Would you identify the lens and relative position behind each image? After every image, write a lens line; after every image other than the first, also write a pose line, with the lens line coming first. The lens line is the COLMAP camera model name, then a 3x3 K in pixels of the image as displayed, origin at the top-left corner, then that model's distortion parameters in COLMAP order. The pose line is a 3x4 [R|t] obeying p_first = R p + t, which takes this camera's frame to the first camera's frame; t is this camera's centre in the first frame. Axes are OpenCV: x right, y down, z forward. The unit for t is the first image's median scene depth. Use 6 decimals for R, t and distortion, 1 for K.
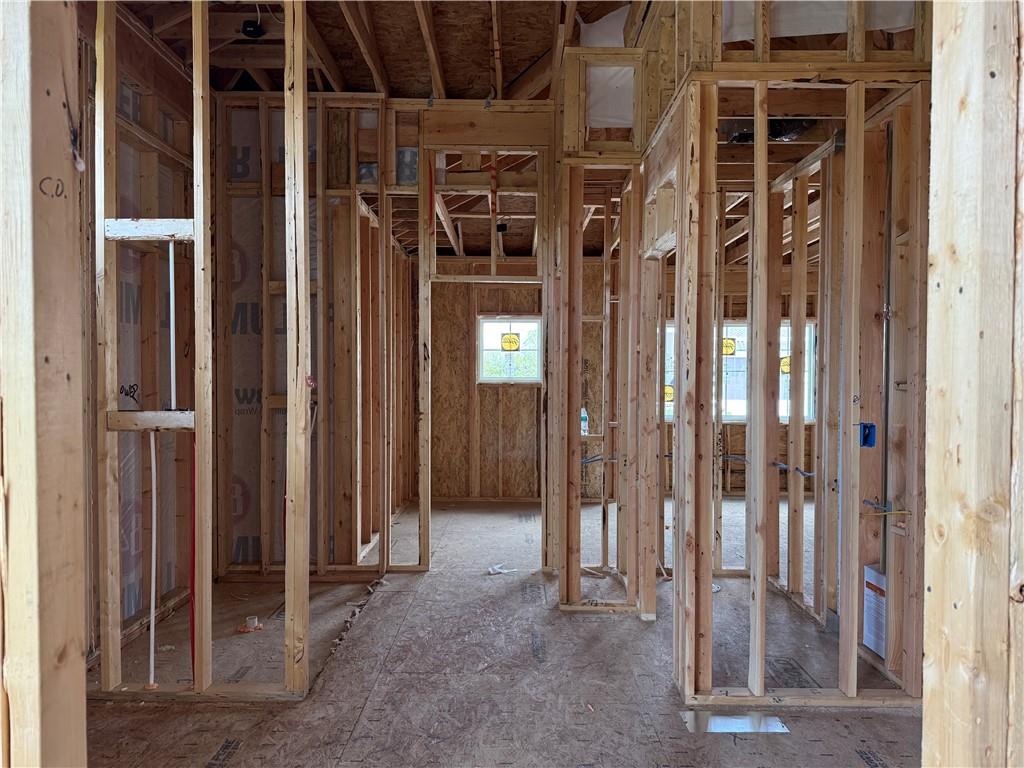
lens RADIAL K [[719.5, 0, 509.9], [0, 719.5, 385.1], [0, 0, 1]] dist [0.074738, -0.082706]
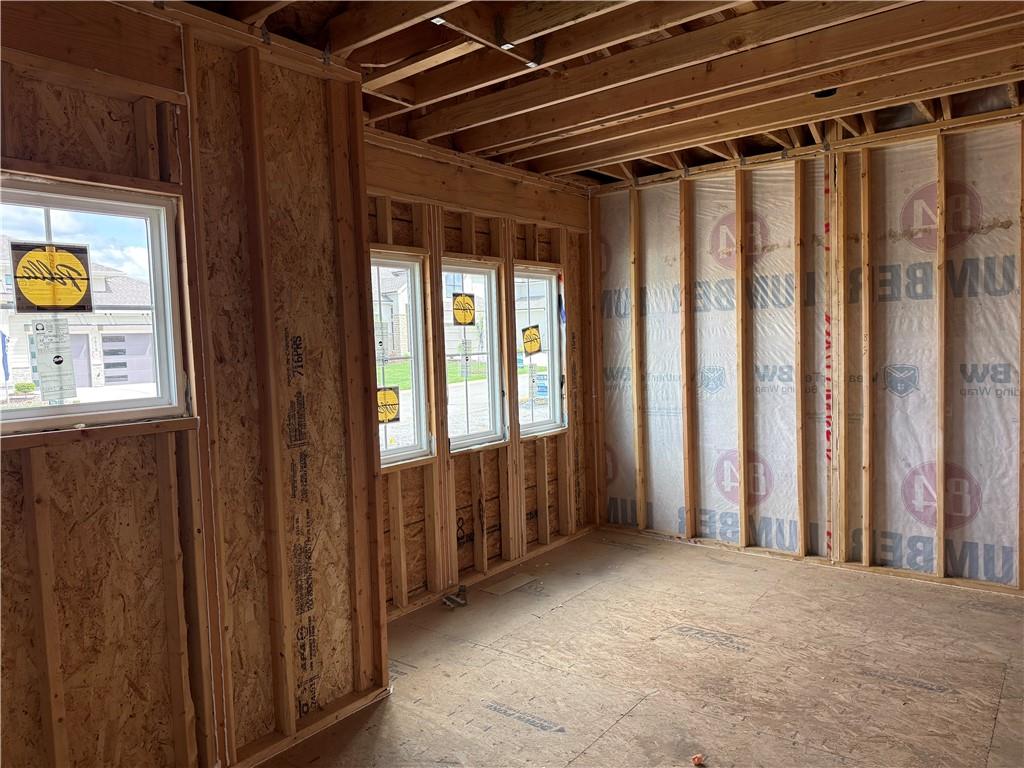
lens RADIAL K [[719.5, 0, 515.8], [0, 719.5, 384.7], [0, 0, 1]] dist [0.074738, -0.082706]
pose [[0.592462, -0.072048, 0.802370, -0.120898], [0.046749, 0.997389, 0.055040, -0.026337], [-0.804241, 0.004901, 0.594283, 0.694864]]
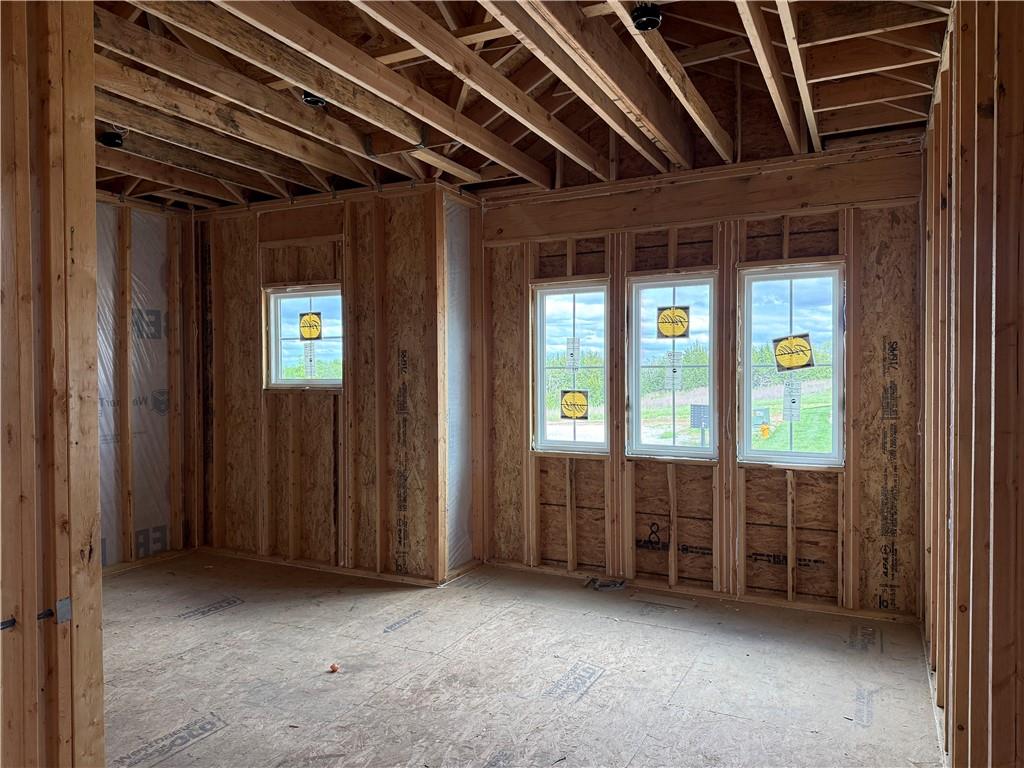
lens RADIAL K [[719.5, 0, 508.5], [0, 719.5, 382.3], [0, 0, 1]] dist [0.074738, -0.082706]
pose [[0.898754, -0.001571, -0.438450, 0.458531], [0.001084, 0.999998, -0.001362, -0.006836], [0.438451, 0.000749, 0.898755, 0.479827]]
